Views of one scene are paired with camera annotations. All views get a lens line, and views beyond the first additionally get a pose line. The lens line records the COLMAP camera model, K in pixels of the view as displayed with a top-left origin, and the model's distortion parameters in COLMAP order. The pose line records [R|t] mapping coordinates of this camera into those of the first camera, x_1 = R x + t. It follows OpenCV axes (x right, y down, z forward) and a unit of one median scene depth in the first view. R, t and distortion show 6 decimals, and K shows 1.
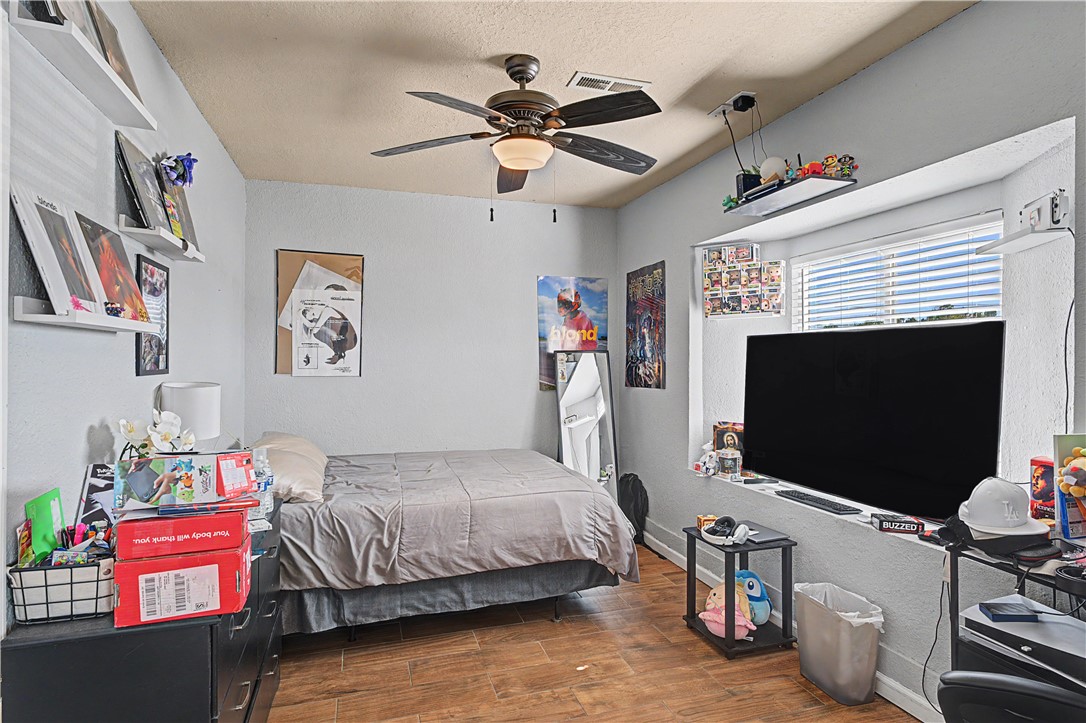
lens RADIAL K [[573.0, 0, 544.1], [0, 573.0, 363.9], [0, 0, 1]] dist [0.001715, 0.000070]
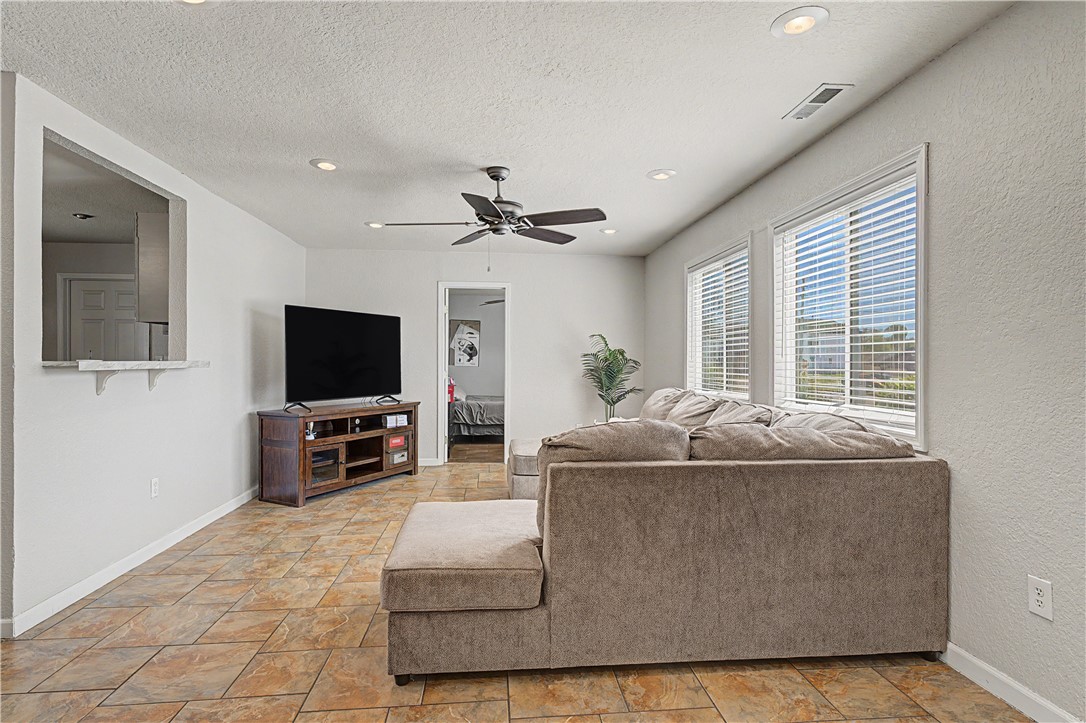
lens RADIAL K [[550.5, 0, 543.5], [0, 550.5, 360.1], [0, 0, 1]] dist [0.004343, 0.000500]
pose [[0.976708, 0.013243, -0.214162, 0.533091], [-0.014929, 0.999869, -0.006257, 0.003924], [0.214051, 0.009308, 0.976778, -1.462291]]
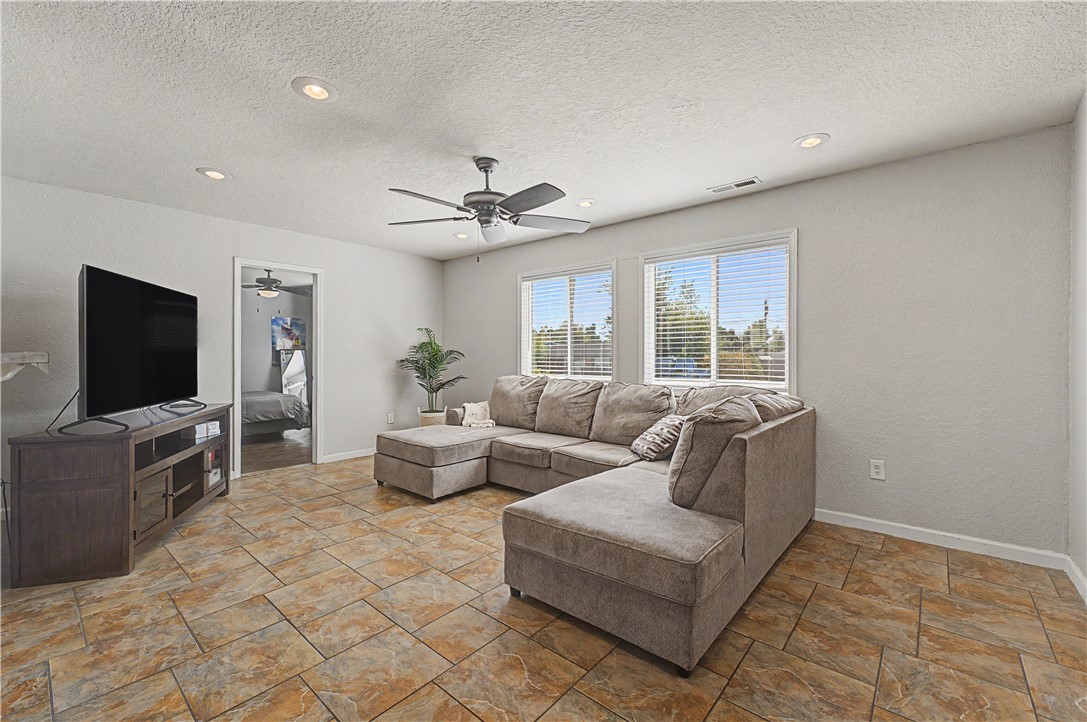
lens RADIAL K [[451.8, 0, 542.2], [0, 451.8, 354.3], [0, 0, 1]] dist [0.001800, 0.000003]
pose [[0.856090, 0.010881, 0.516712, -0.018981], [-0.006666, 0.999928, -0.010014, 0.009825], [-0.516783, 0.005129, 0.856101, -1.285130]]
